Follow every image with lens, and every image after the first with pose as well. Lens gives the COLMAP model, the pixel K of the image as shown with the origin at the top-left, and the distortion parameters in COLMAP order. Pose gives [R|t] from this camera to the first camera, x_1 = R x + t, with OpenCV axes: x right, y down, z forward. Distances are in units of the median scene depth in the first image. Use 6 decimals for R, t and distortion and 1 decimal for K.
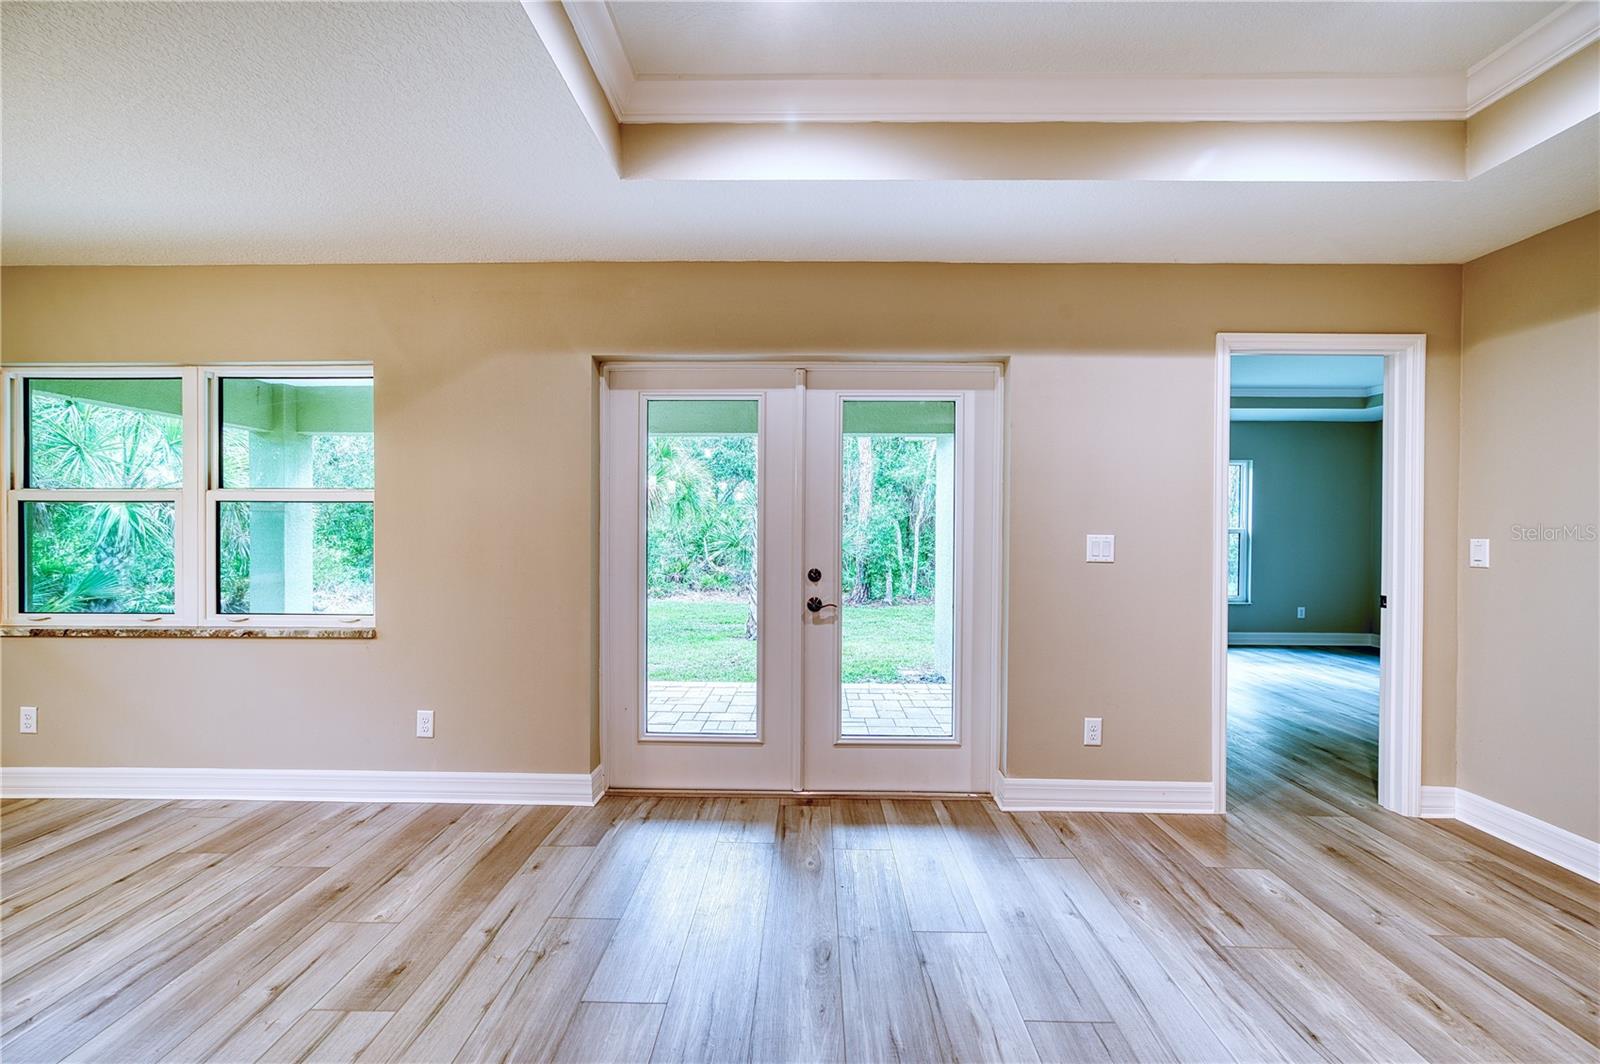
lens RADIAL K [[621.3, 0, 806.8], [0, 621.3, 534.1], [0, 0, 1]] dist [-0.005324, 0.001315]
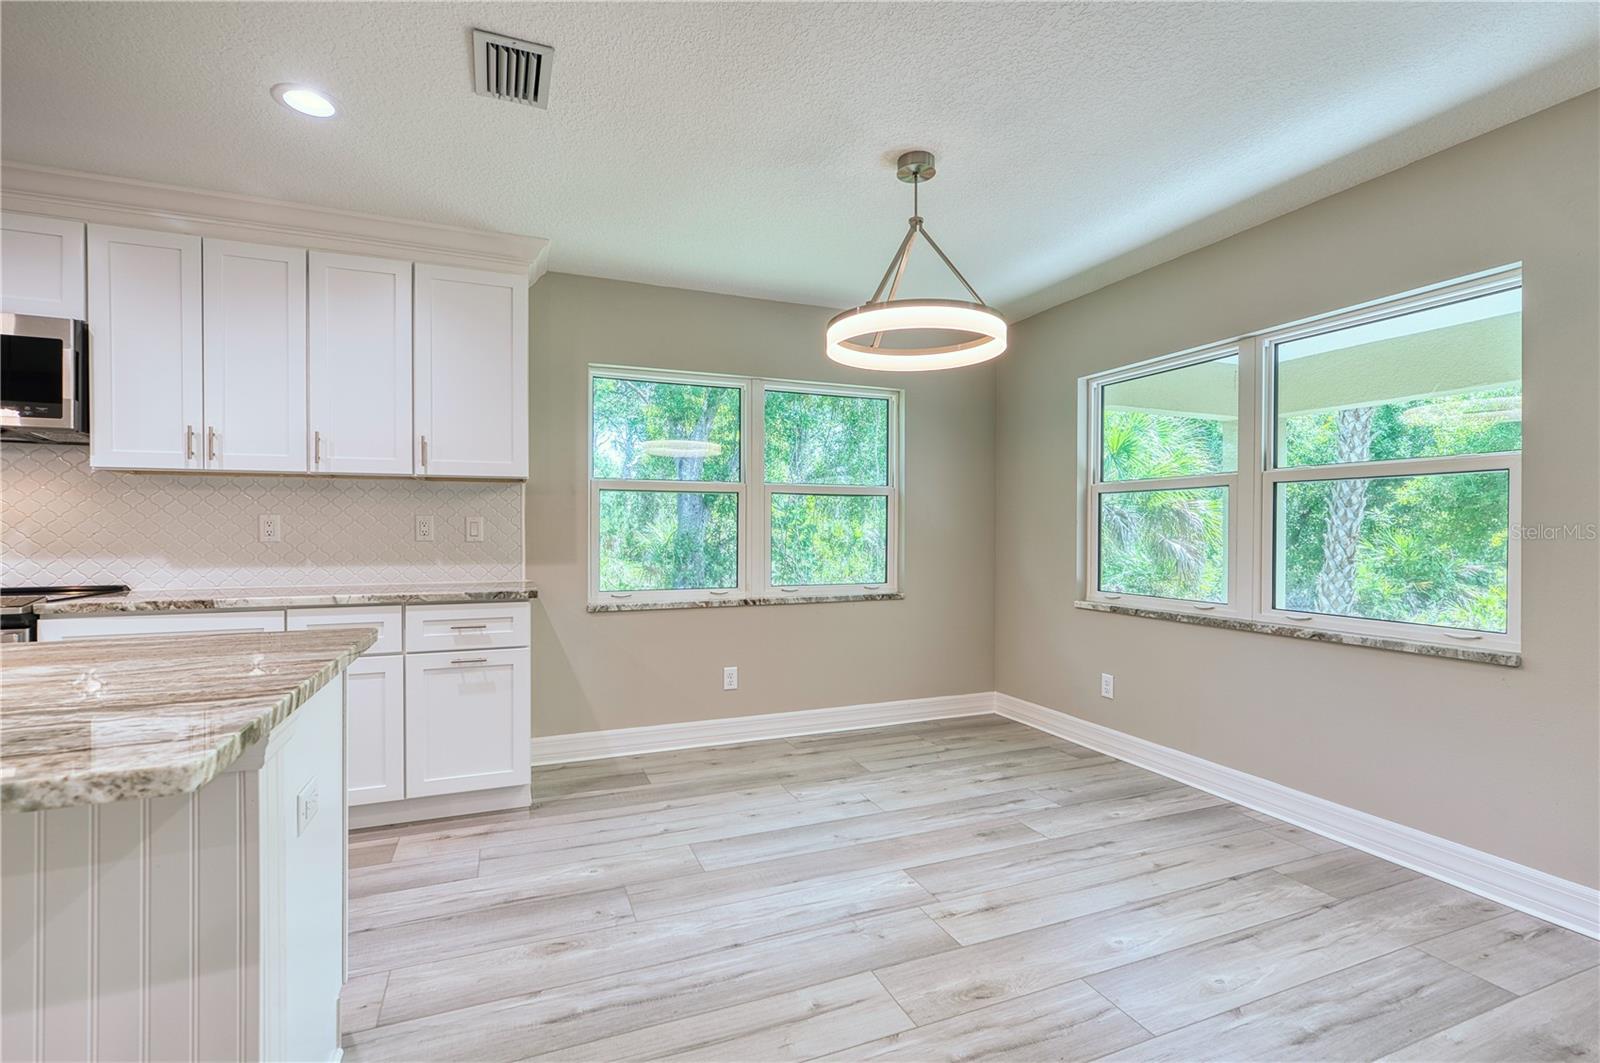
lens RADIAL K [[707.7, 0, 790.4], [0, 707.7, 536.5], [0, 0, 1]] dist [-0.005030, 0.001781]
pose [[0.382578, 0.005444, -0.923907, -0.288494], [-0.013855, 0.999904, 0.000154, 0.034176], [0.923819, 0.012742, 0.382616, -0.038306]]
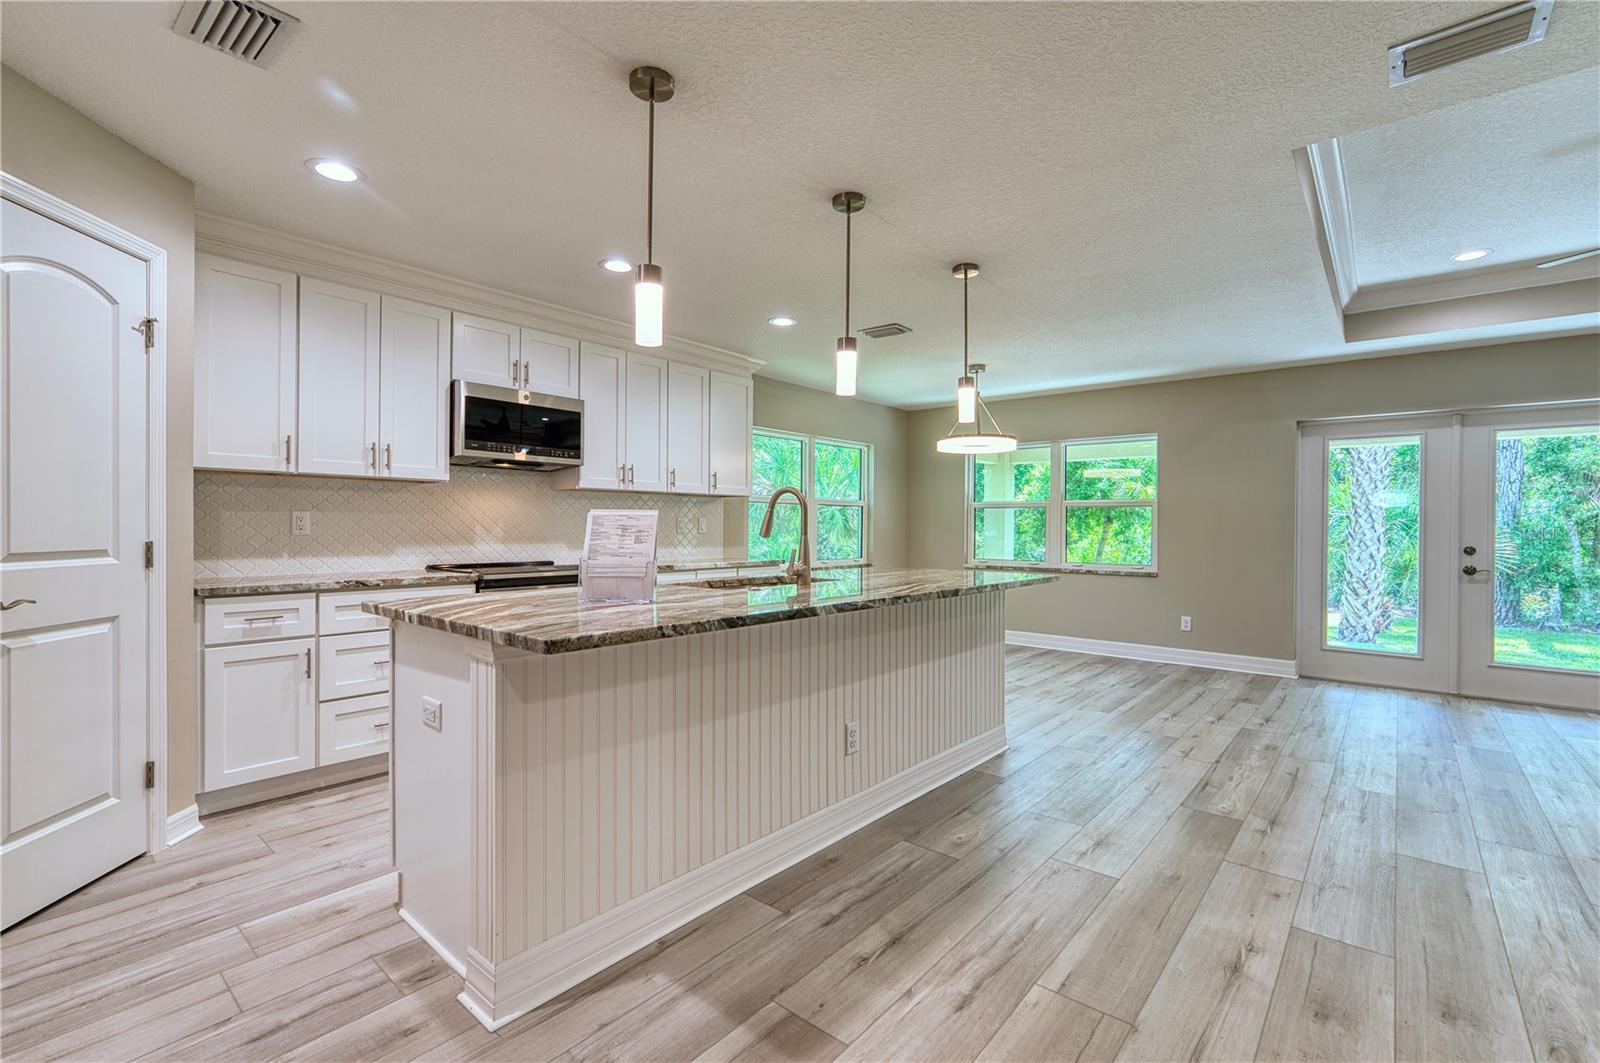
lens RADIAL K [[702.9, 0, 794.4], [0, 702.9, 528.8], [0, 0, 1]] dist [-0.000812, 0.001790]
pose [[0.766558, 0.003516, -0.642165, -0.154228], [-0.013319, 0.999857, -0.010424, 0.054699], [0.642037, 0.016544, 0.766495, -1.418578]]
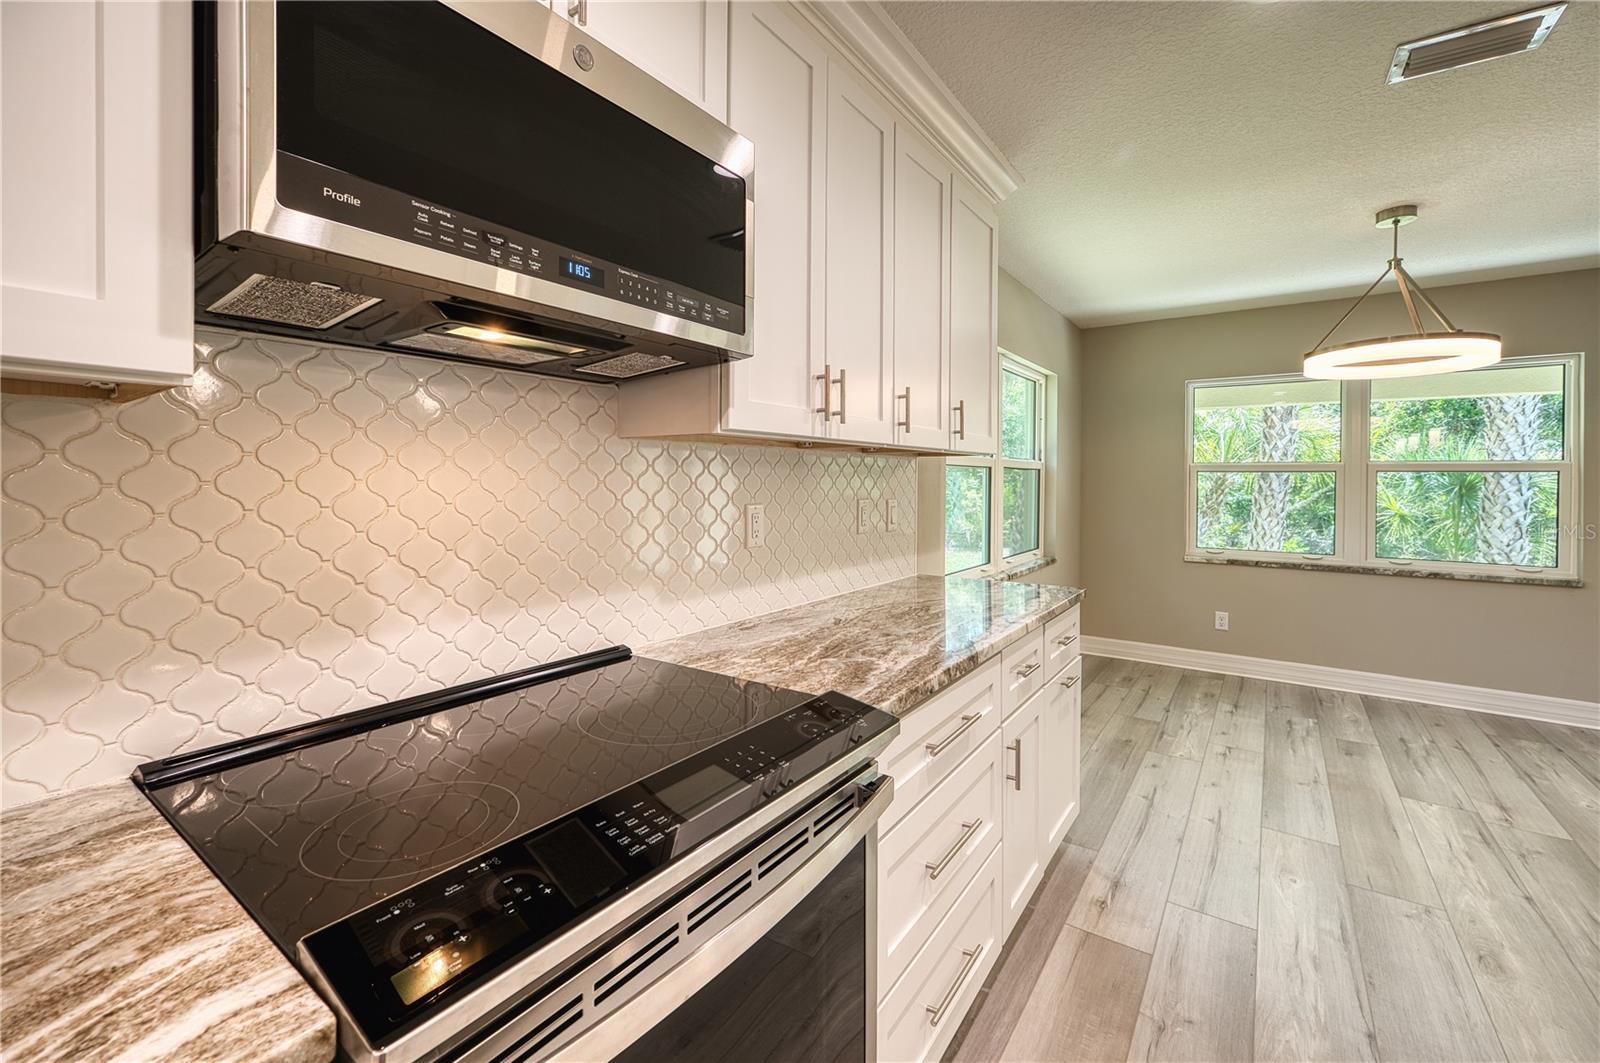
lens RADIAL K [[659.3, 0, 799.0], [0, 659.3, 484.6], [0, 0, 1]] dist [-0.003691, 0.000161]
pose [[0.818973, 0.006012, -0.573800, -1.205209], [-0.011386, 0.999919, -0.005774, -0.005216], [0.573719, 0.011262, 0.818975, -0.885165]]
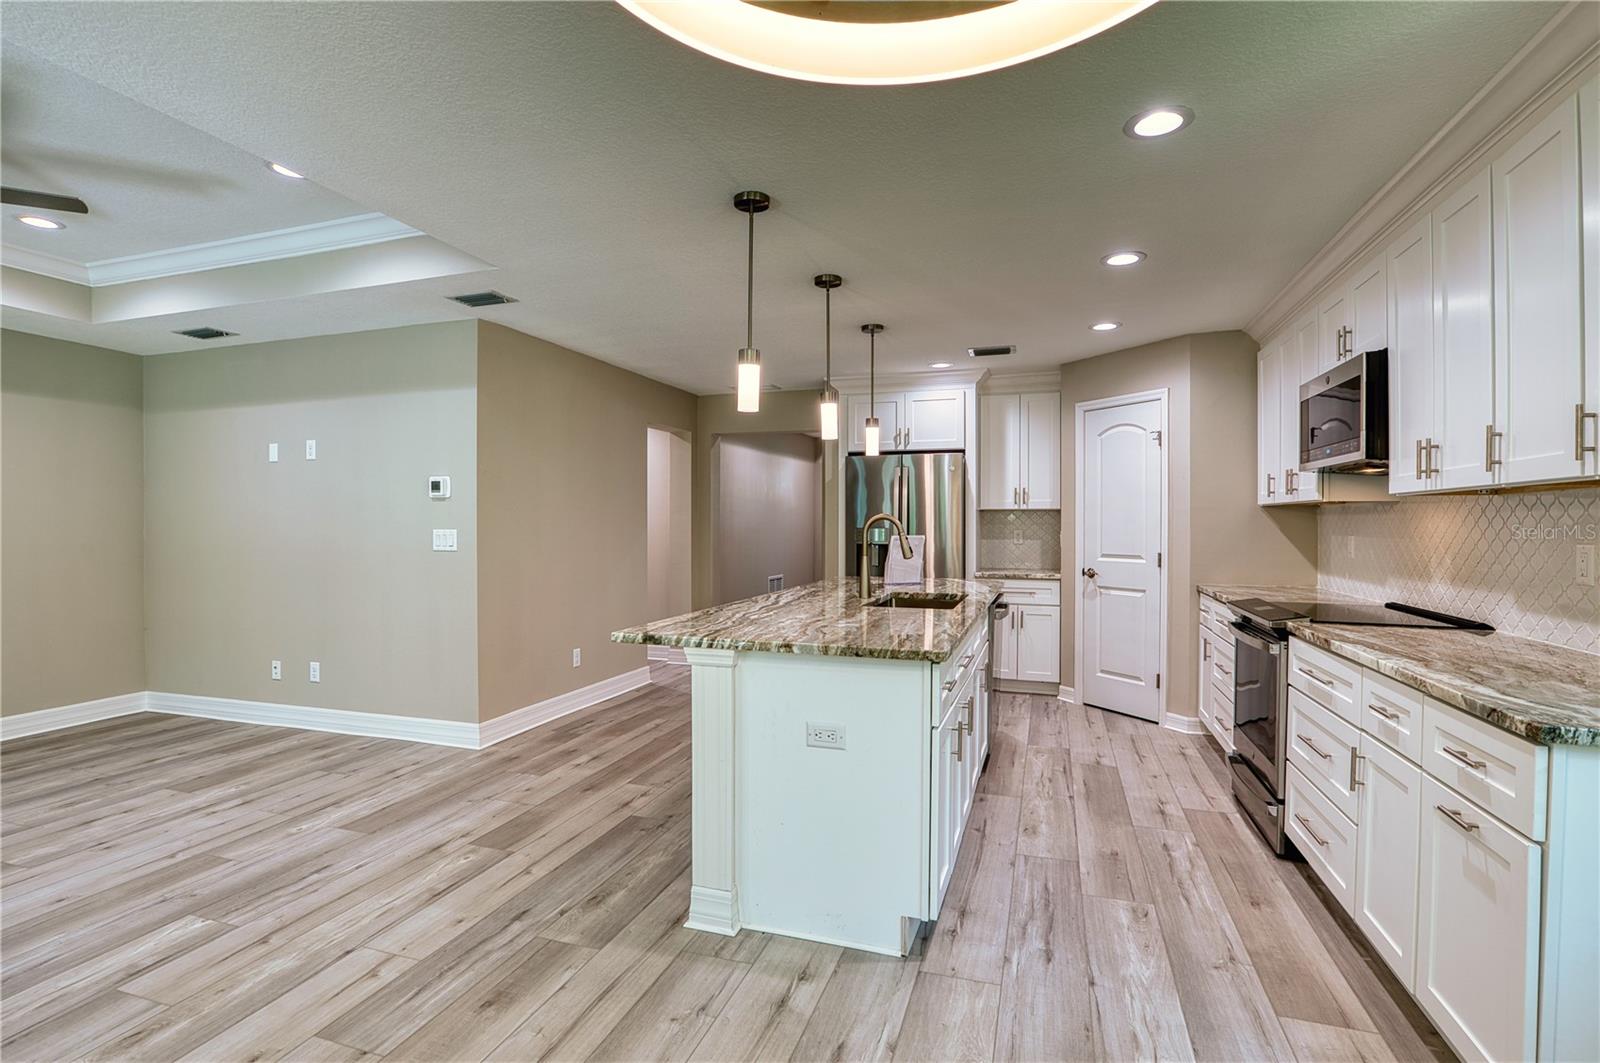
lens RADIAL K [[771.5, 0, 796.8], [0, 771.5, 535.5], [0, 0, 1]] dist [-0.014310, 0.001696]
pose [[-0.954158, -0.011044, 0.299100, -1.068864], [-0.001314, 0.999464, 0.032714, -0.023499], [-0.299301, 0.030821, -0.953661, 0.642667]]
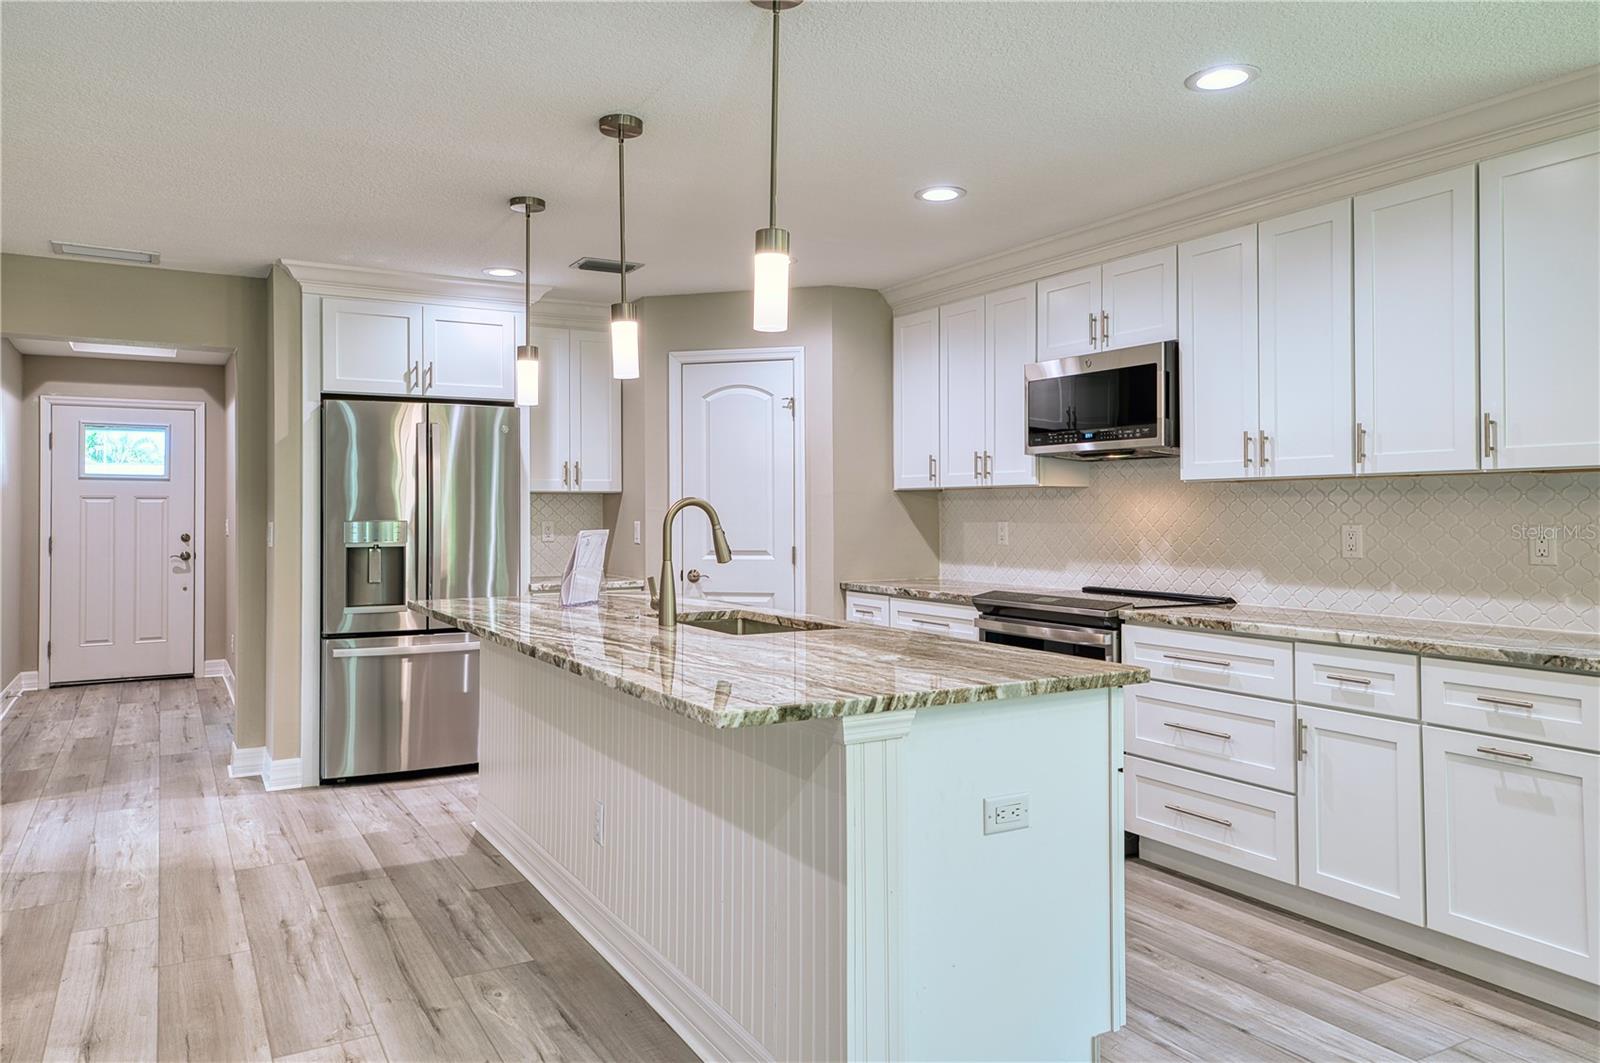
lens RADIAL K [[1086.0, 0, 779.8], [0, 1086.0, 493.8], [0, 0, 1]] dist [0.011743, 0.009160]
pose [[-0.862279, -0.010032, -0.506334, -0.288515], [-0.008150, 0.999949, -0.005932, -0.013457], [0.506368, -0.000988, -0.862317, 0.459672]]
